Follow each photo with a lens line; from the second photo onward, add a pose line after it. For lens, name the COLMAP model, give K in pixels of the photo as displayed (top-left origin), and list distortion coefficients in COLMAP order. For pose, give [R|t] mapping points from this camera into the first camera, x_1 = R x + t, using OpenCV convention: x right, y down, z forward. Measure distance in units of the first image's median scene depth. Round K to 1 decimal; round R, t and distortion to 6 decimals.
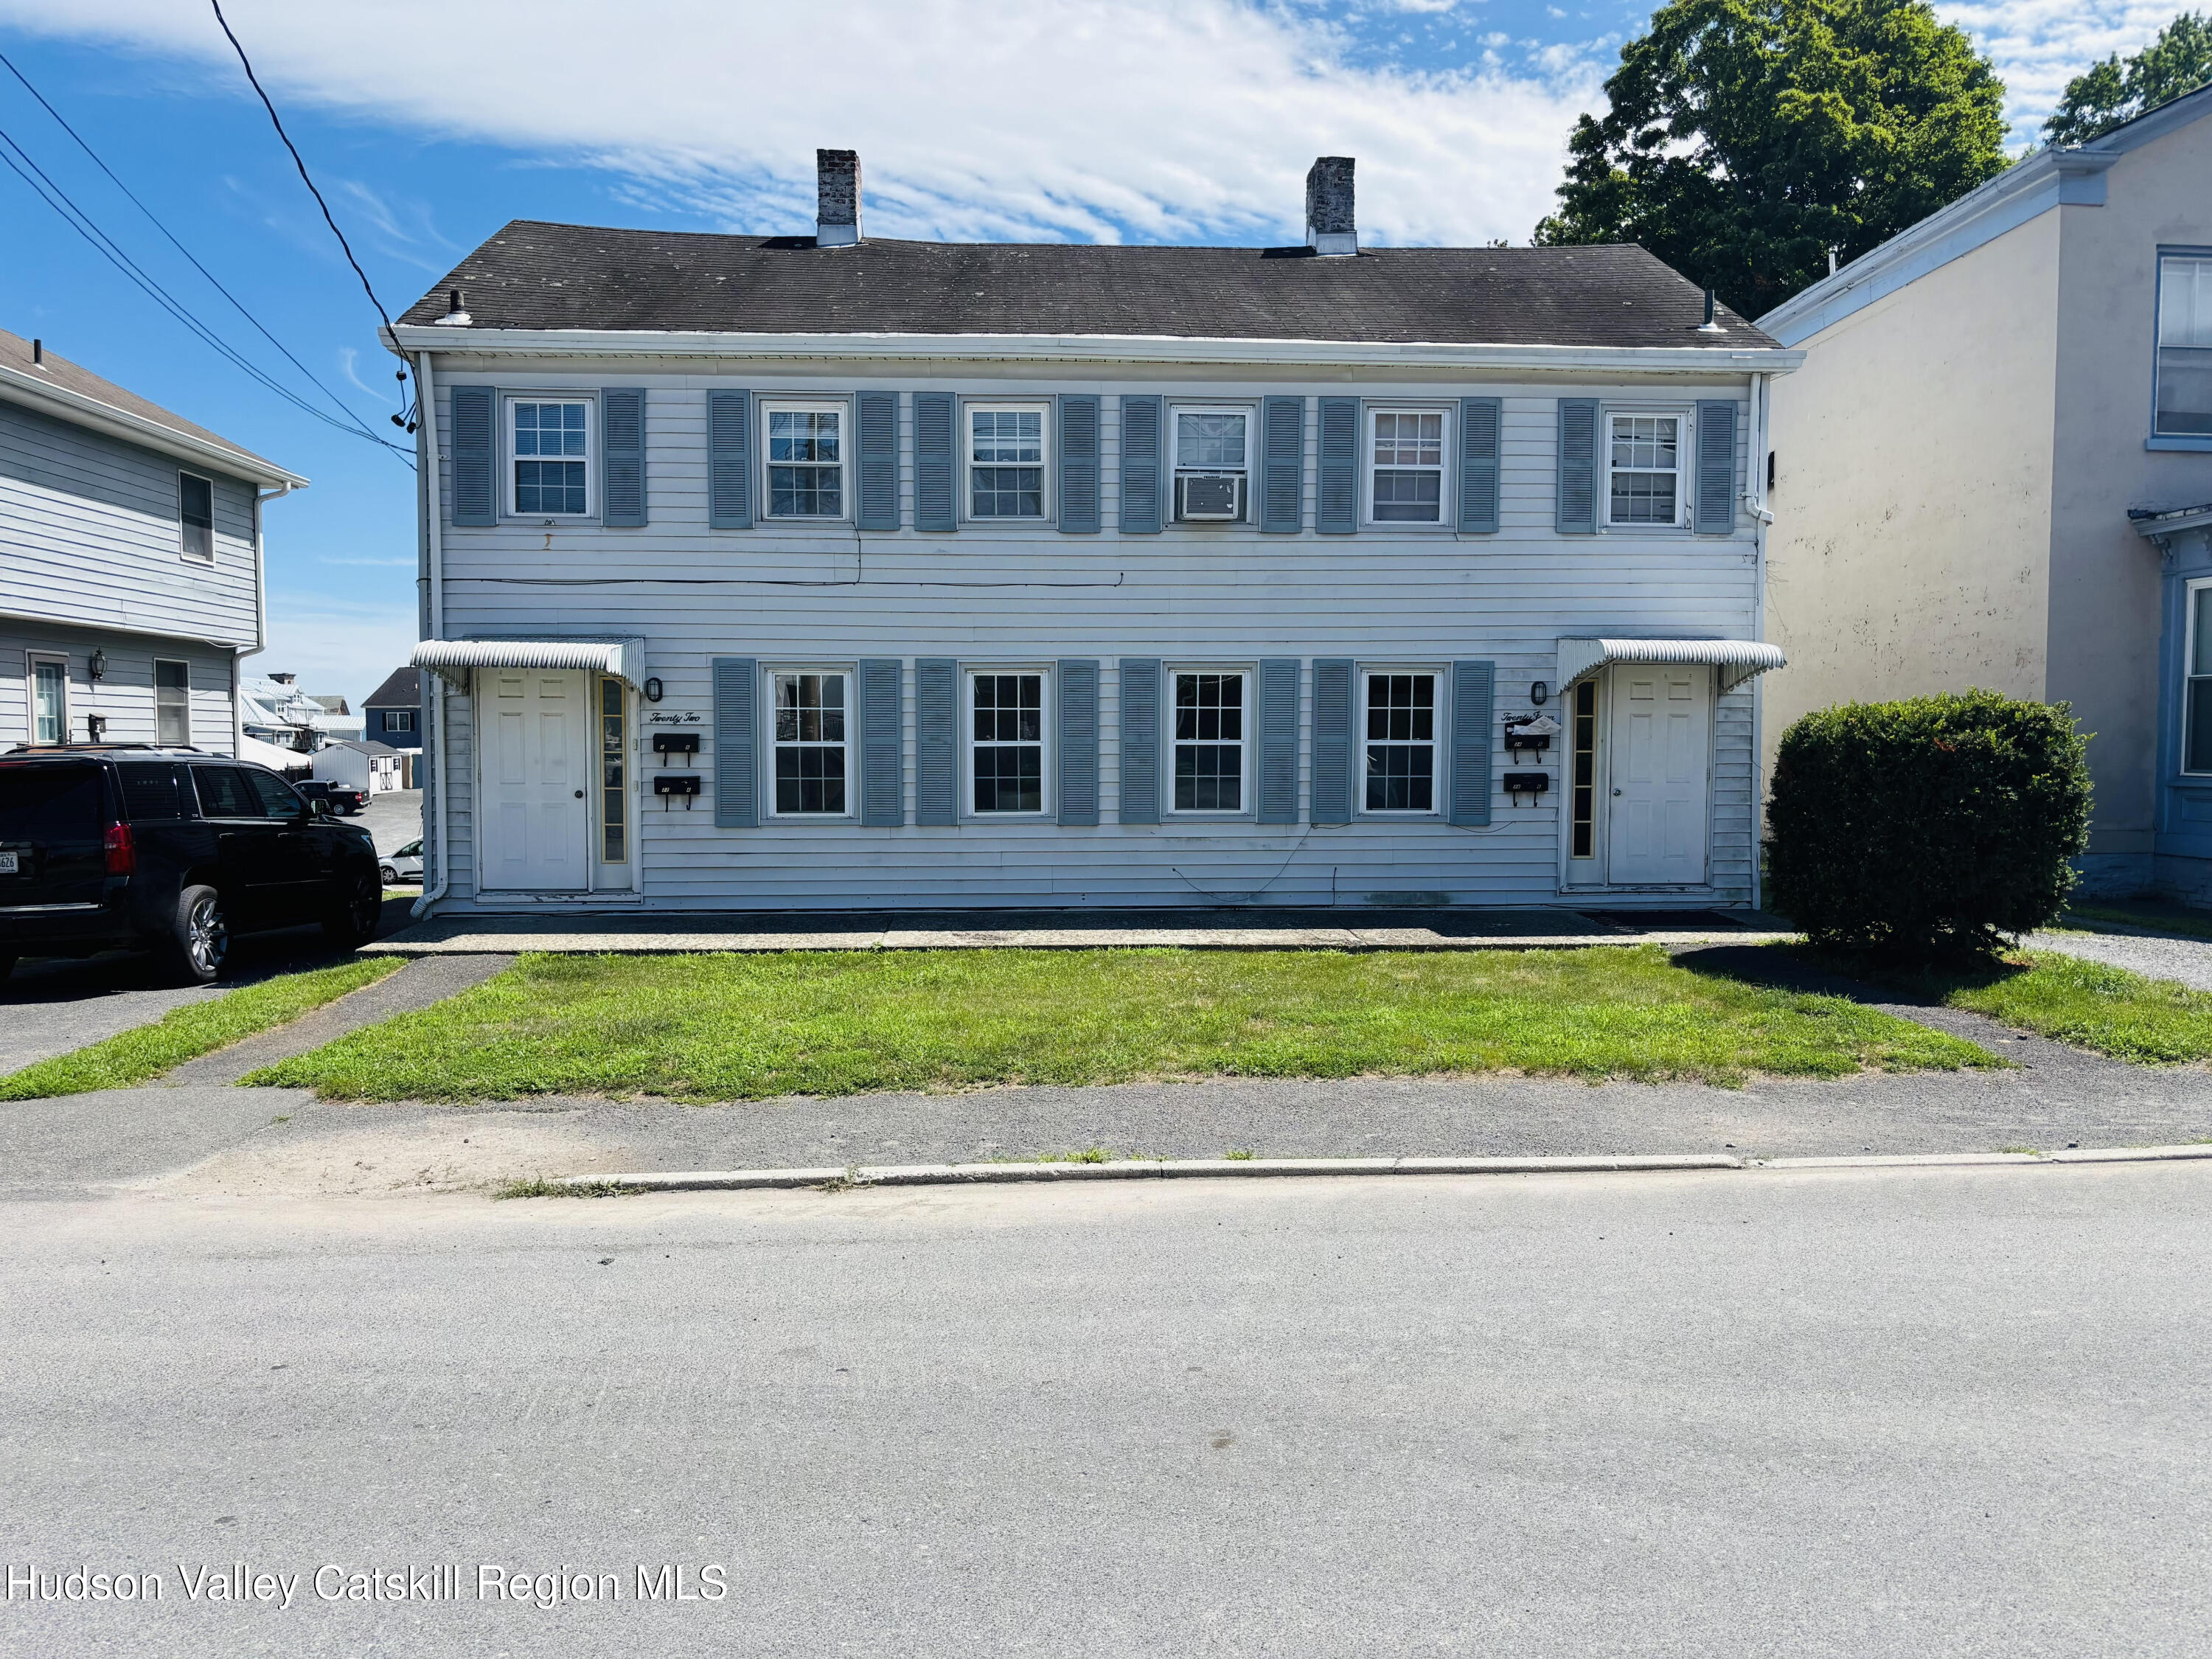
lens RADIAL K [[1447.5, 0, 1106.0], [0, 1447.5, 829.5], [0, 0, 1]] dist [0.011040, -0.000522]
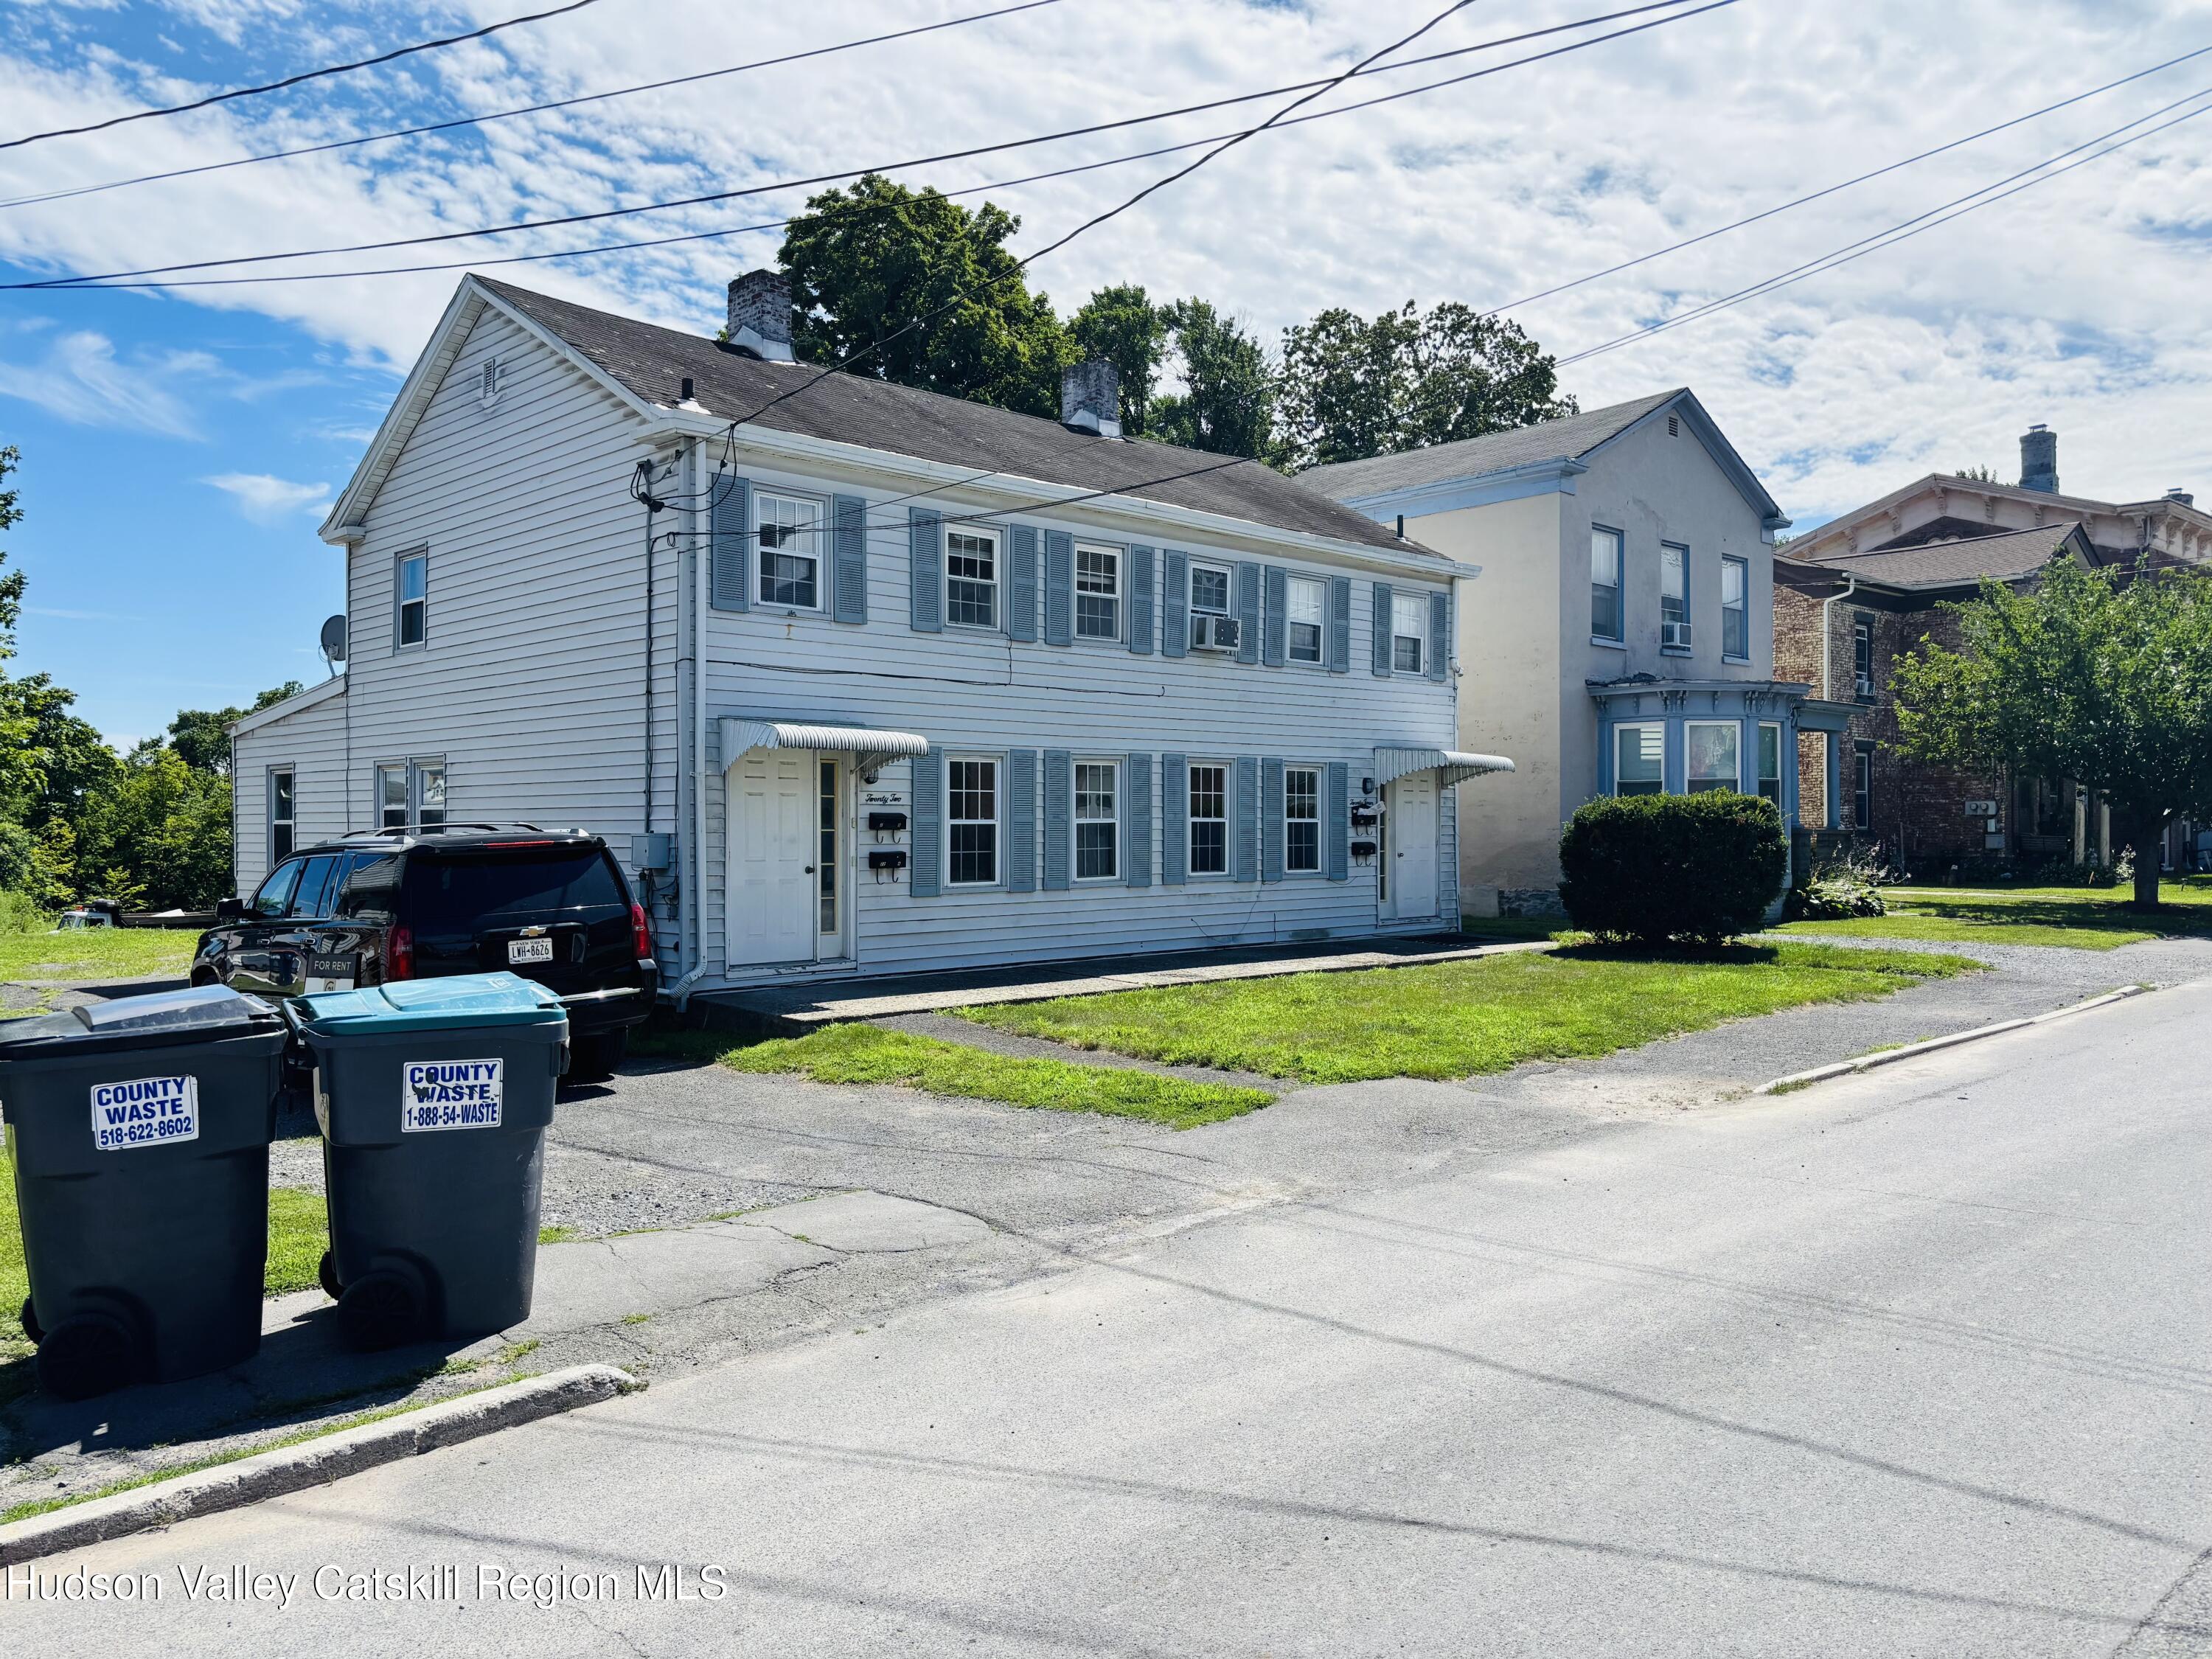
lens RADIAL K [[1675.9, 0, 1106.0], [0, 1675.9, 829.5], [0, 0, 1]] dist [0.059814, -0.070711]
pose [[0.747504, -0.004560, 0.664242, -1.008242], [0.042907, 0.998220, -0.041432, 0.006265], [-0.662870, 0.059471, 0.746369, -0.057629]]
